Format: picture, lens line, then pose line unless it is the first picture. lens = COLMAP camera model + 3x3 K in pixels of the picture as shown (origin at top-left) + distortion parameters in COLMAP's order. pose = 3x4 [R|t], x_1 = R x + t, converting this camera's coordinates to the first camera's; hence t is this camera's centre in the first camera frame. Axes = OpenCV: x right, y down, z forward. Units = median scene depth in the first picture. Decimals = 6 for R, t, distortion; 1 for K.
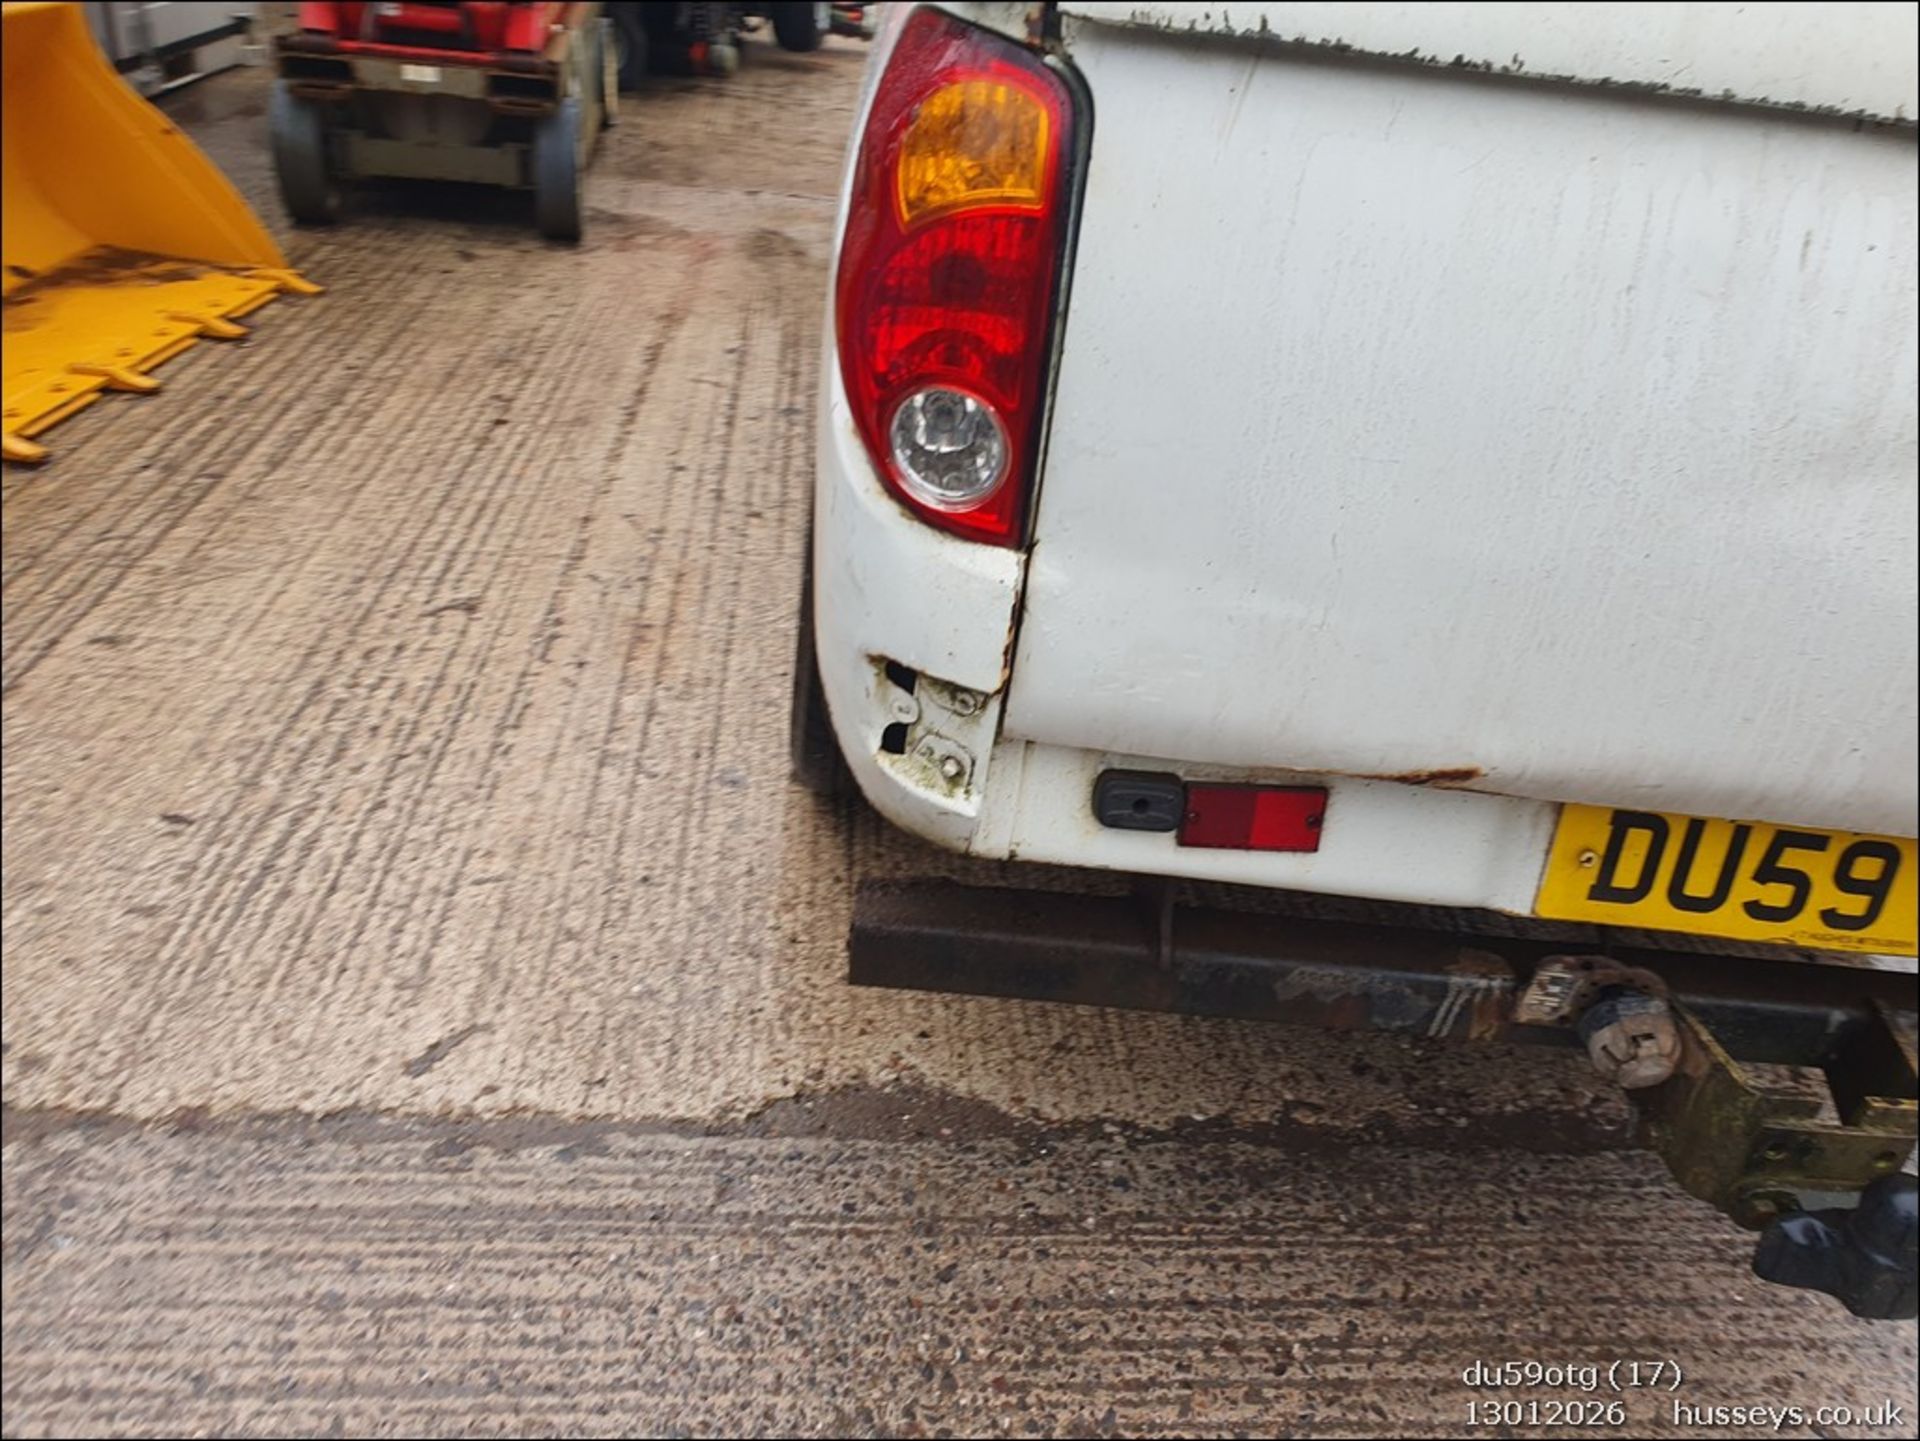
lens RADIAL K [[1489.8, 0, 988.7], [0, 1489.8, 703.2], [0, 0, 1]] dist [0.031896, -0.015956]
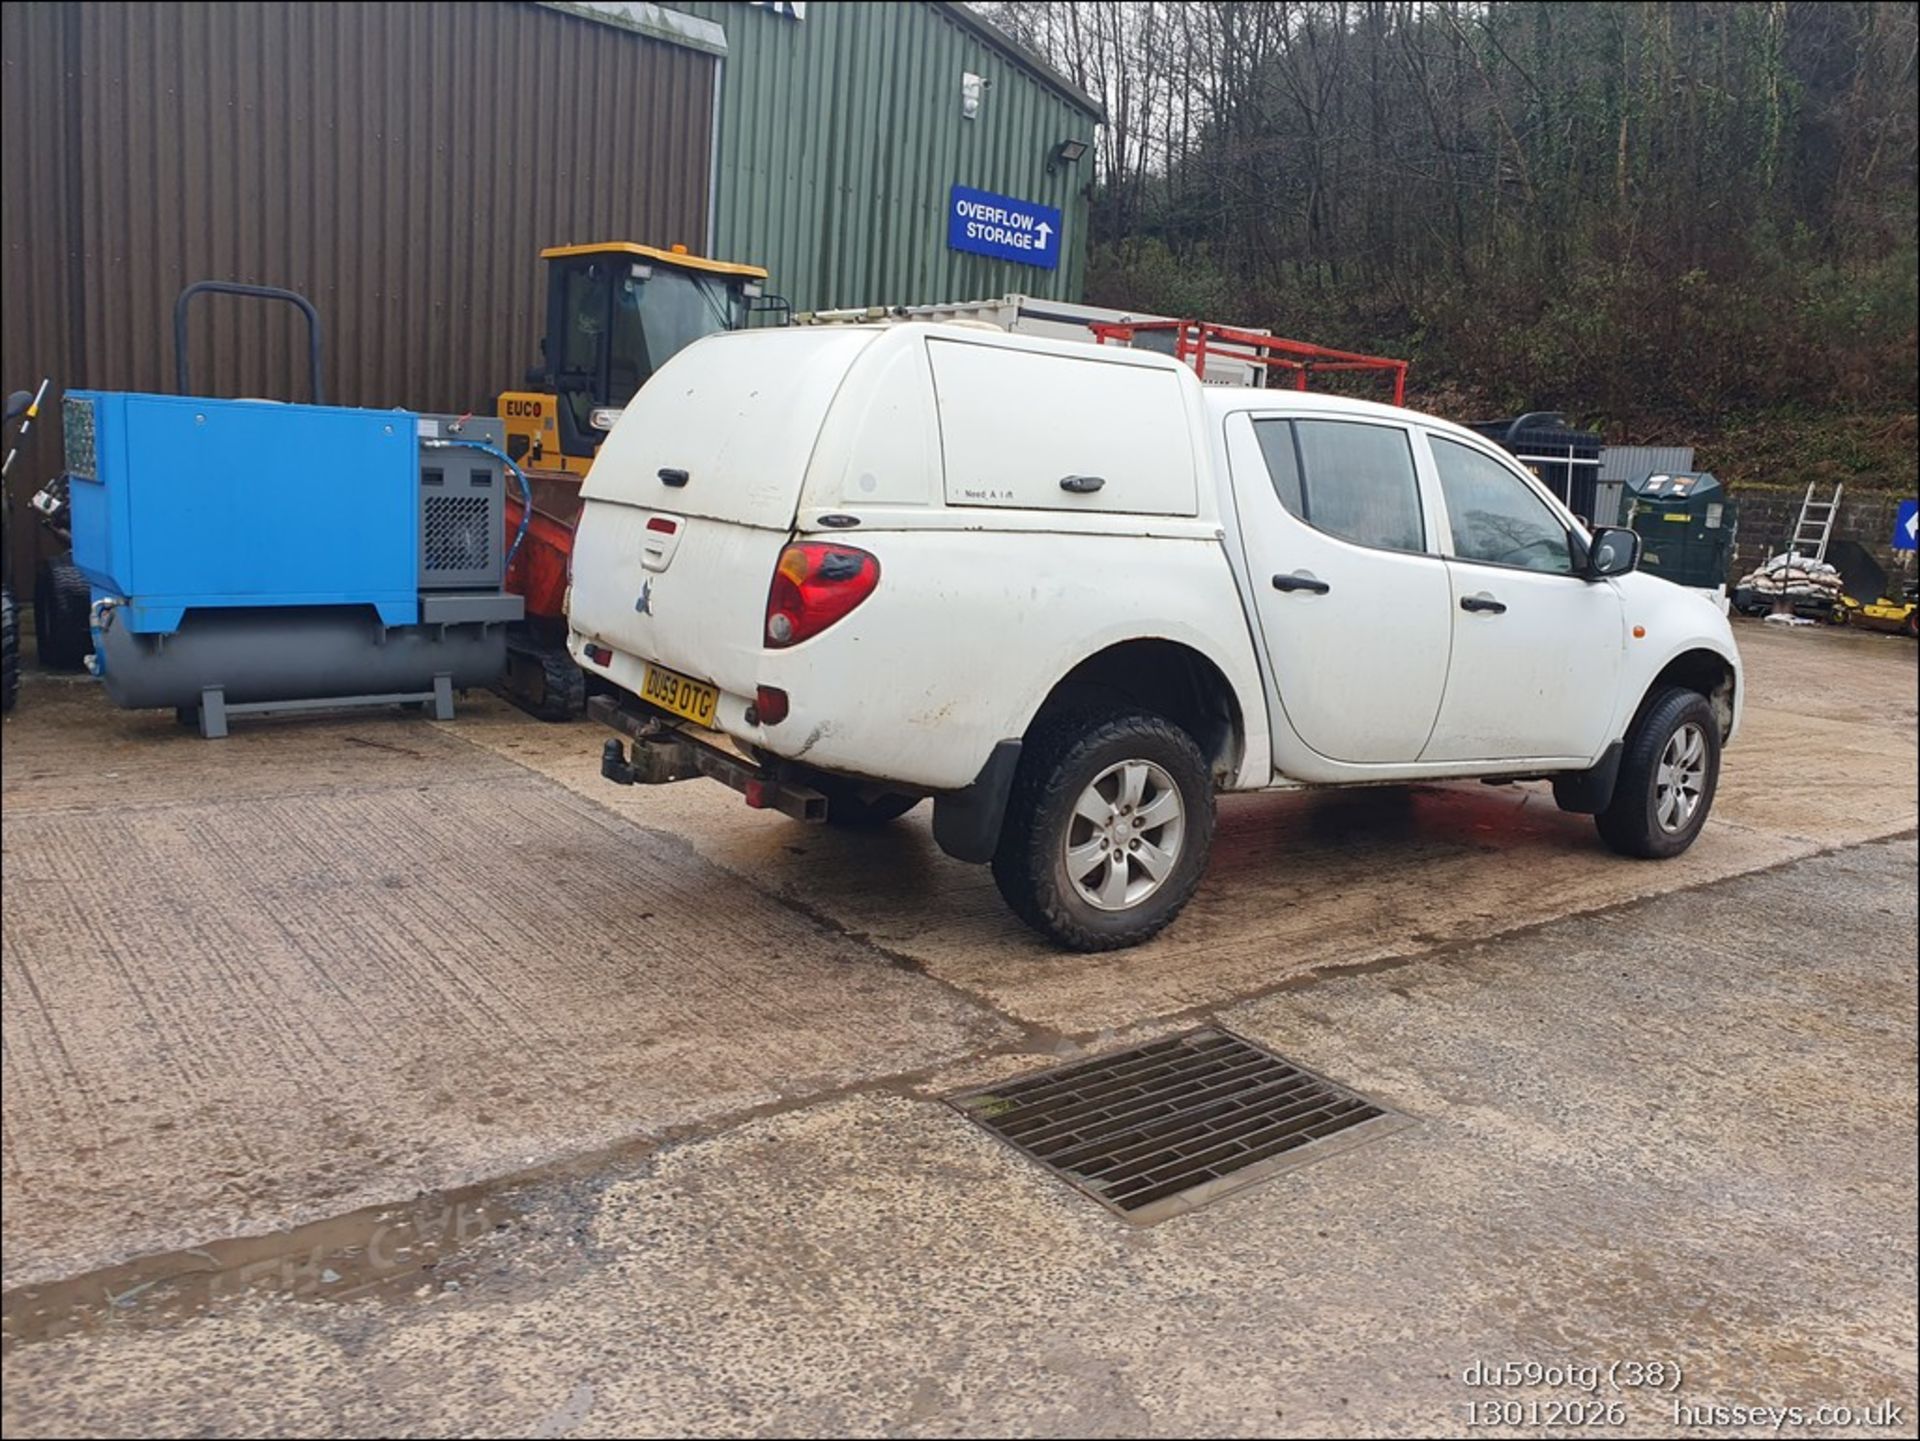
lens RADIAL K [[1489.8, 0, 987.8], [0, 1489.8, 687.5], [0, 0, 1]] dist [0.031896, -0.015956]
pose [[0.558981, 0.035658, -0.828414, 1.960297], [-0.424345, 0.870633, -0.248855, 0.337594], [0.712371, 0.490638, 0.501799, -0.172139]]
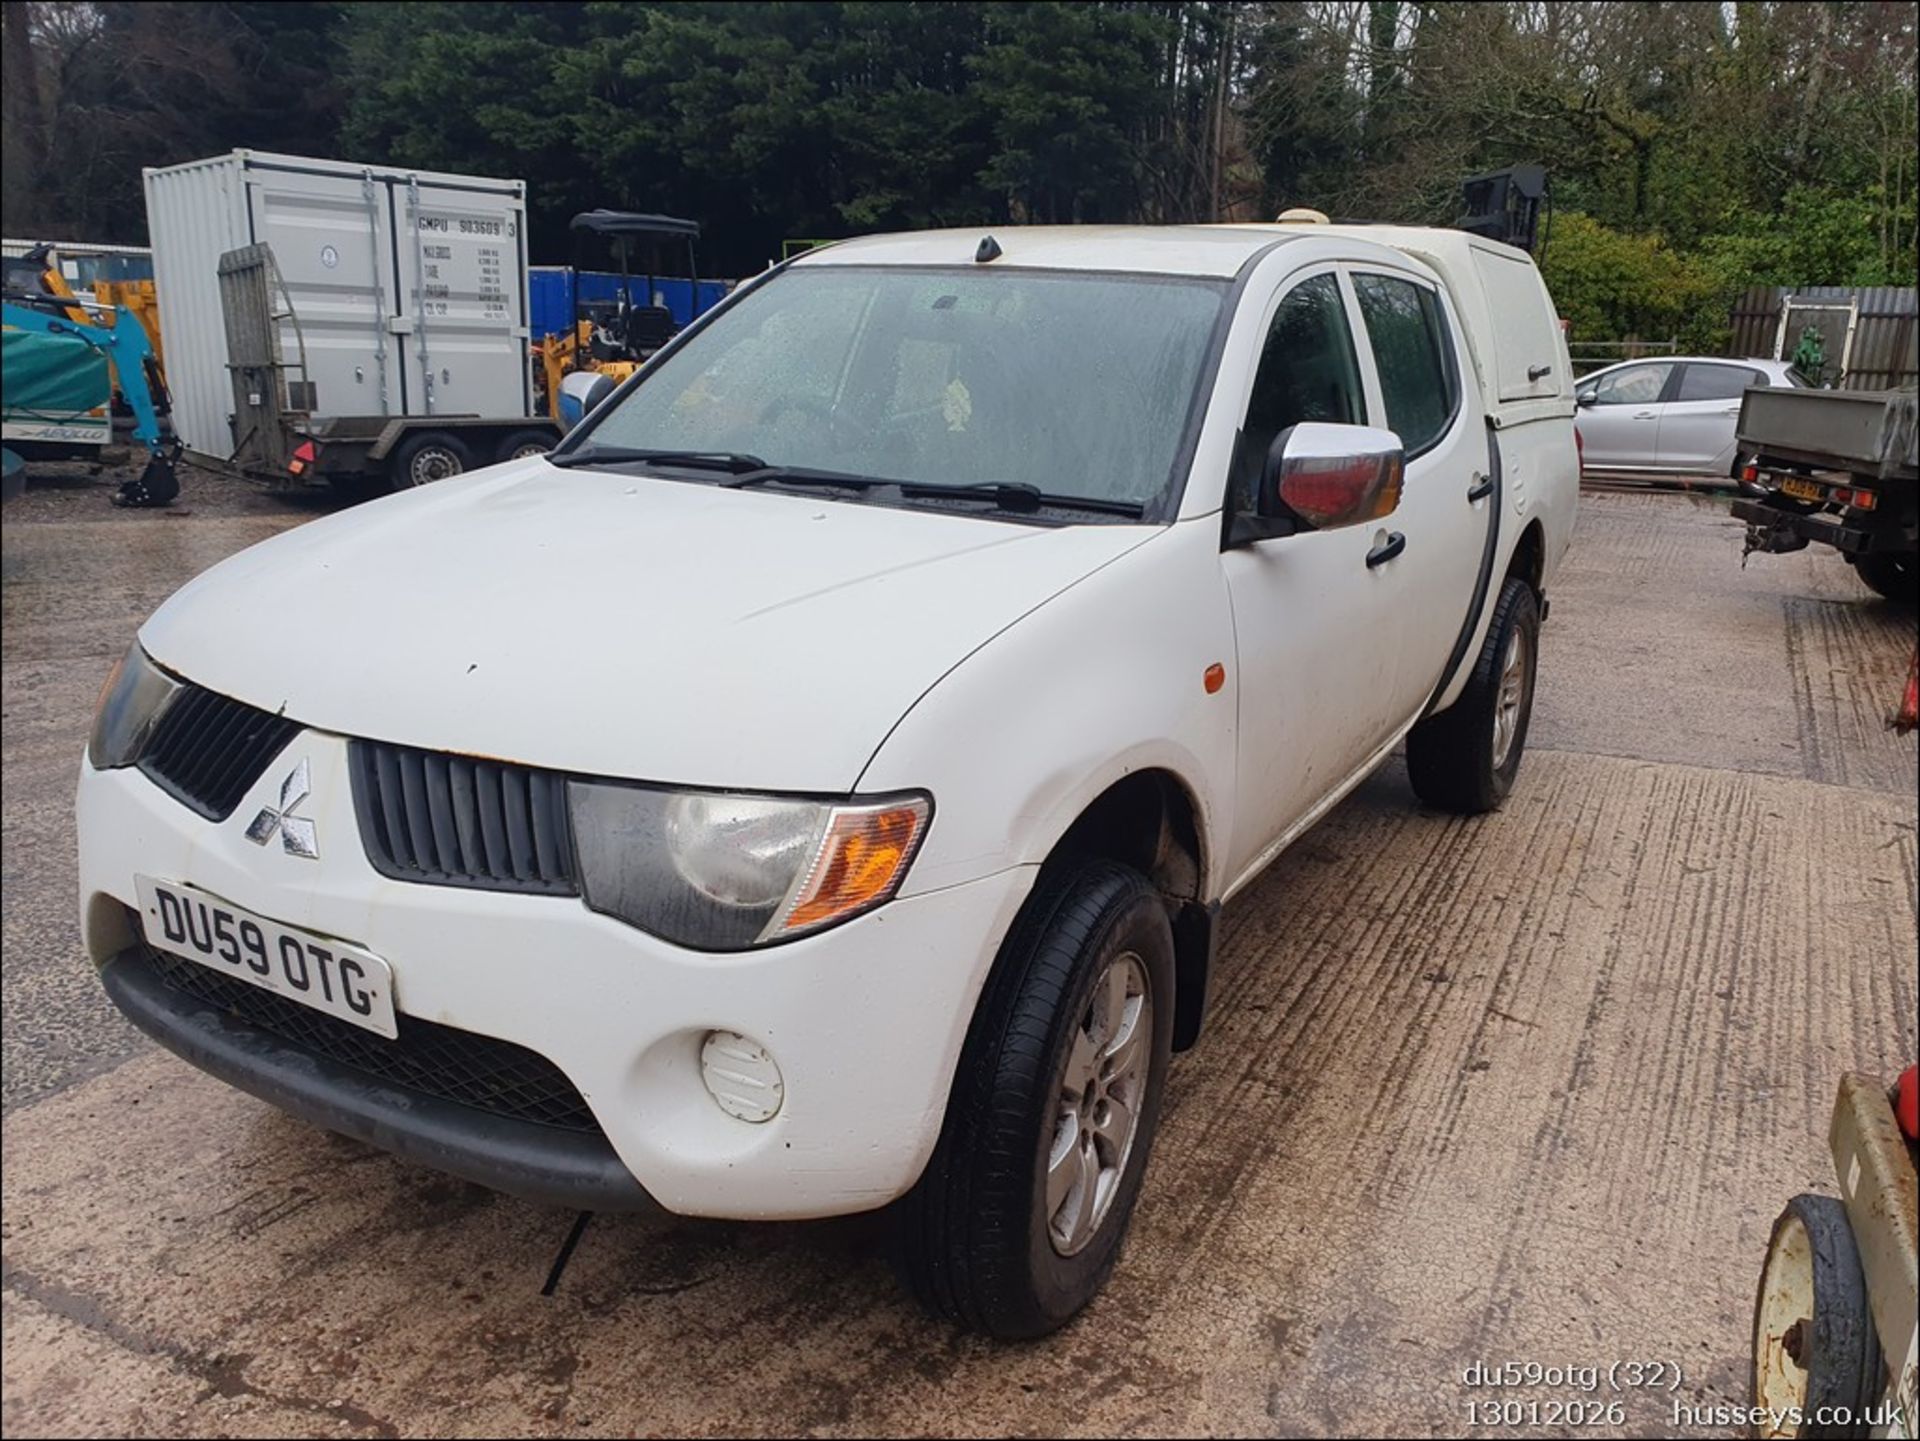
lens RADIAL K [[1489.8, 0, 998.6], [0, 1489.8, 721.6], [0, 0, 1]] dist [0.031896, -0.015956]
pose [[-0.845158, -0.290053, 0.448973, -0.407316], [0.135947, 0.695696, 0.705355, -1.522273], [-0.516939, 0.657173, -0.548541, 2.273079]]
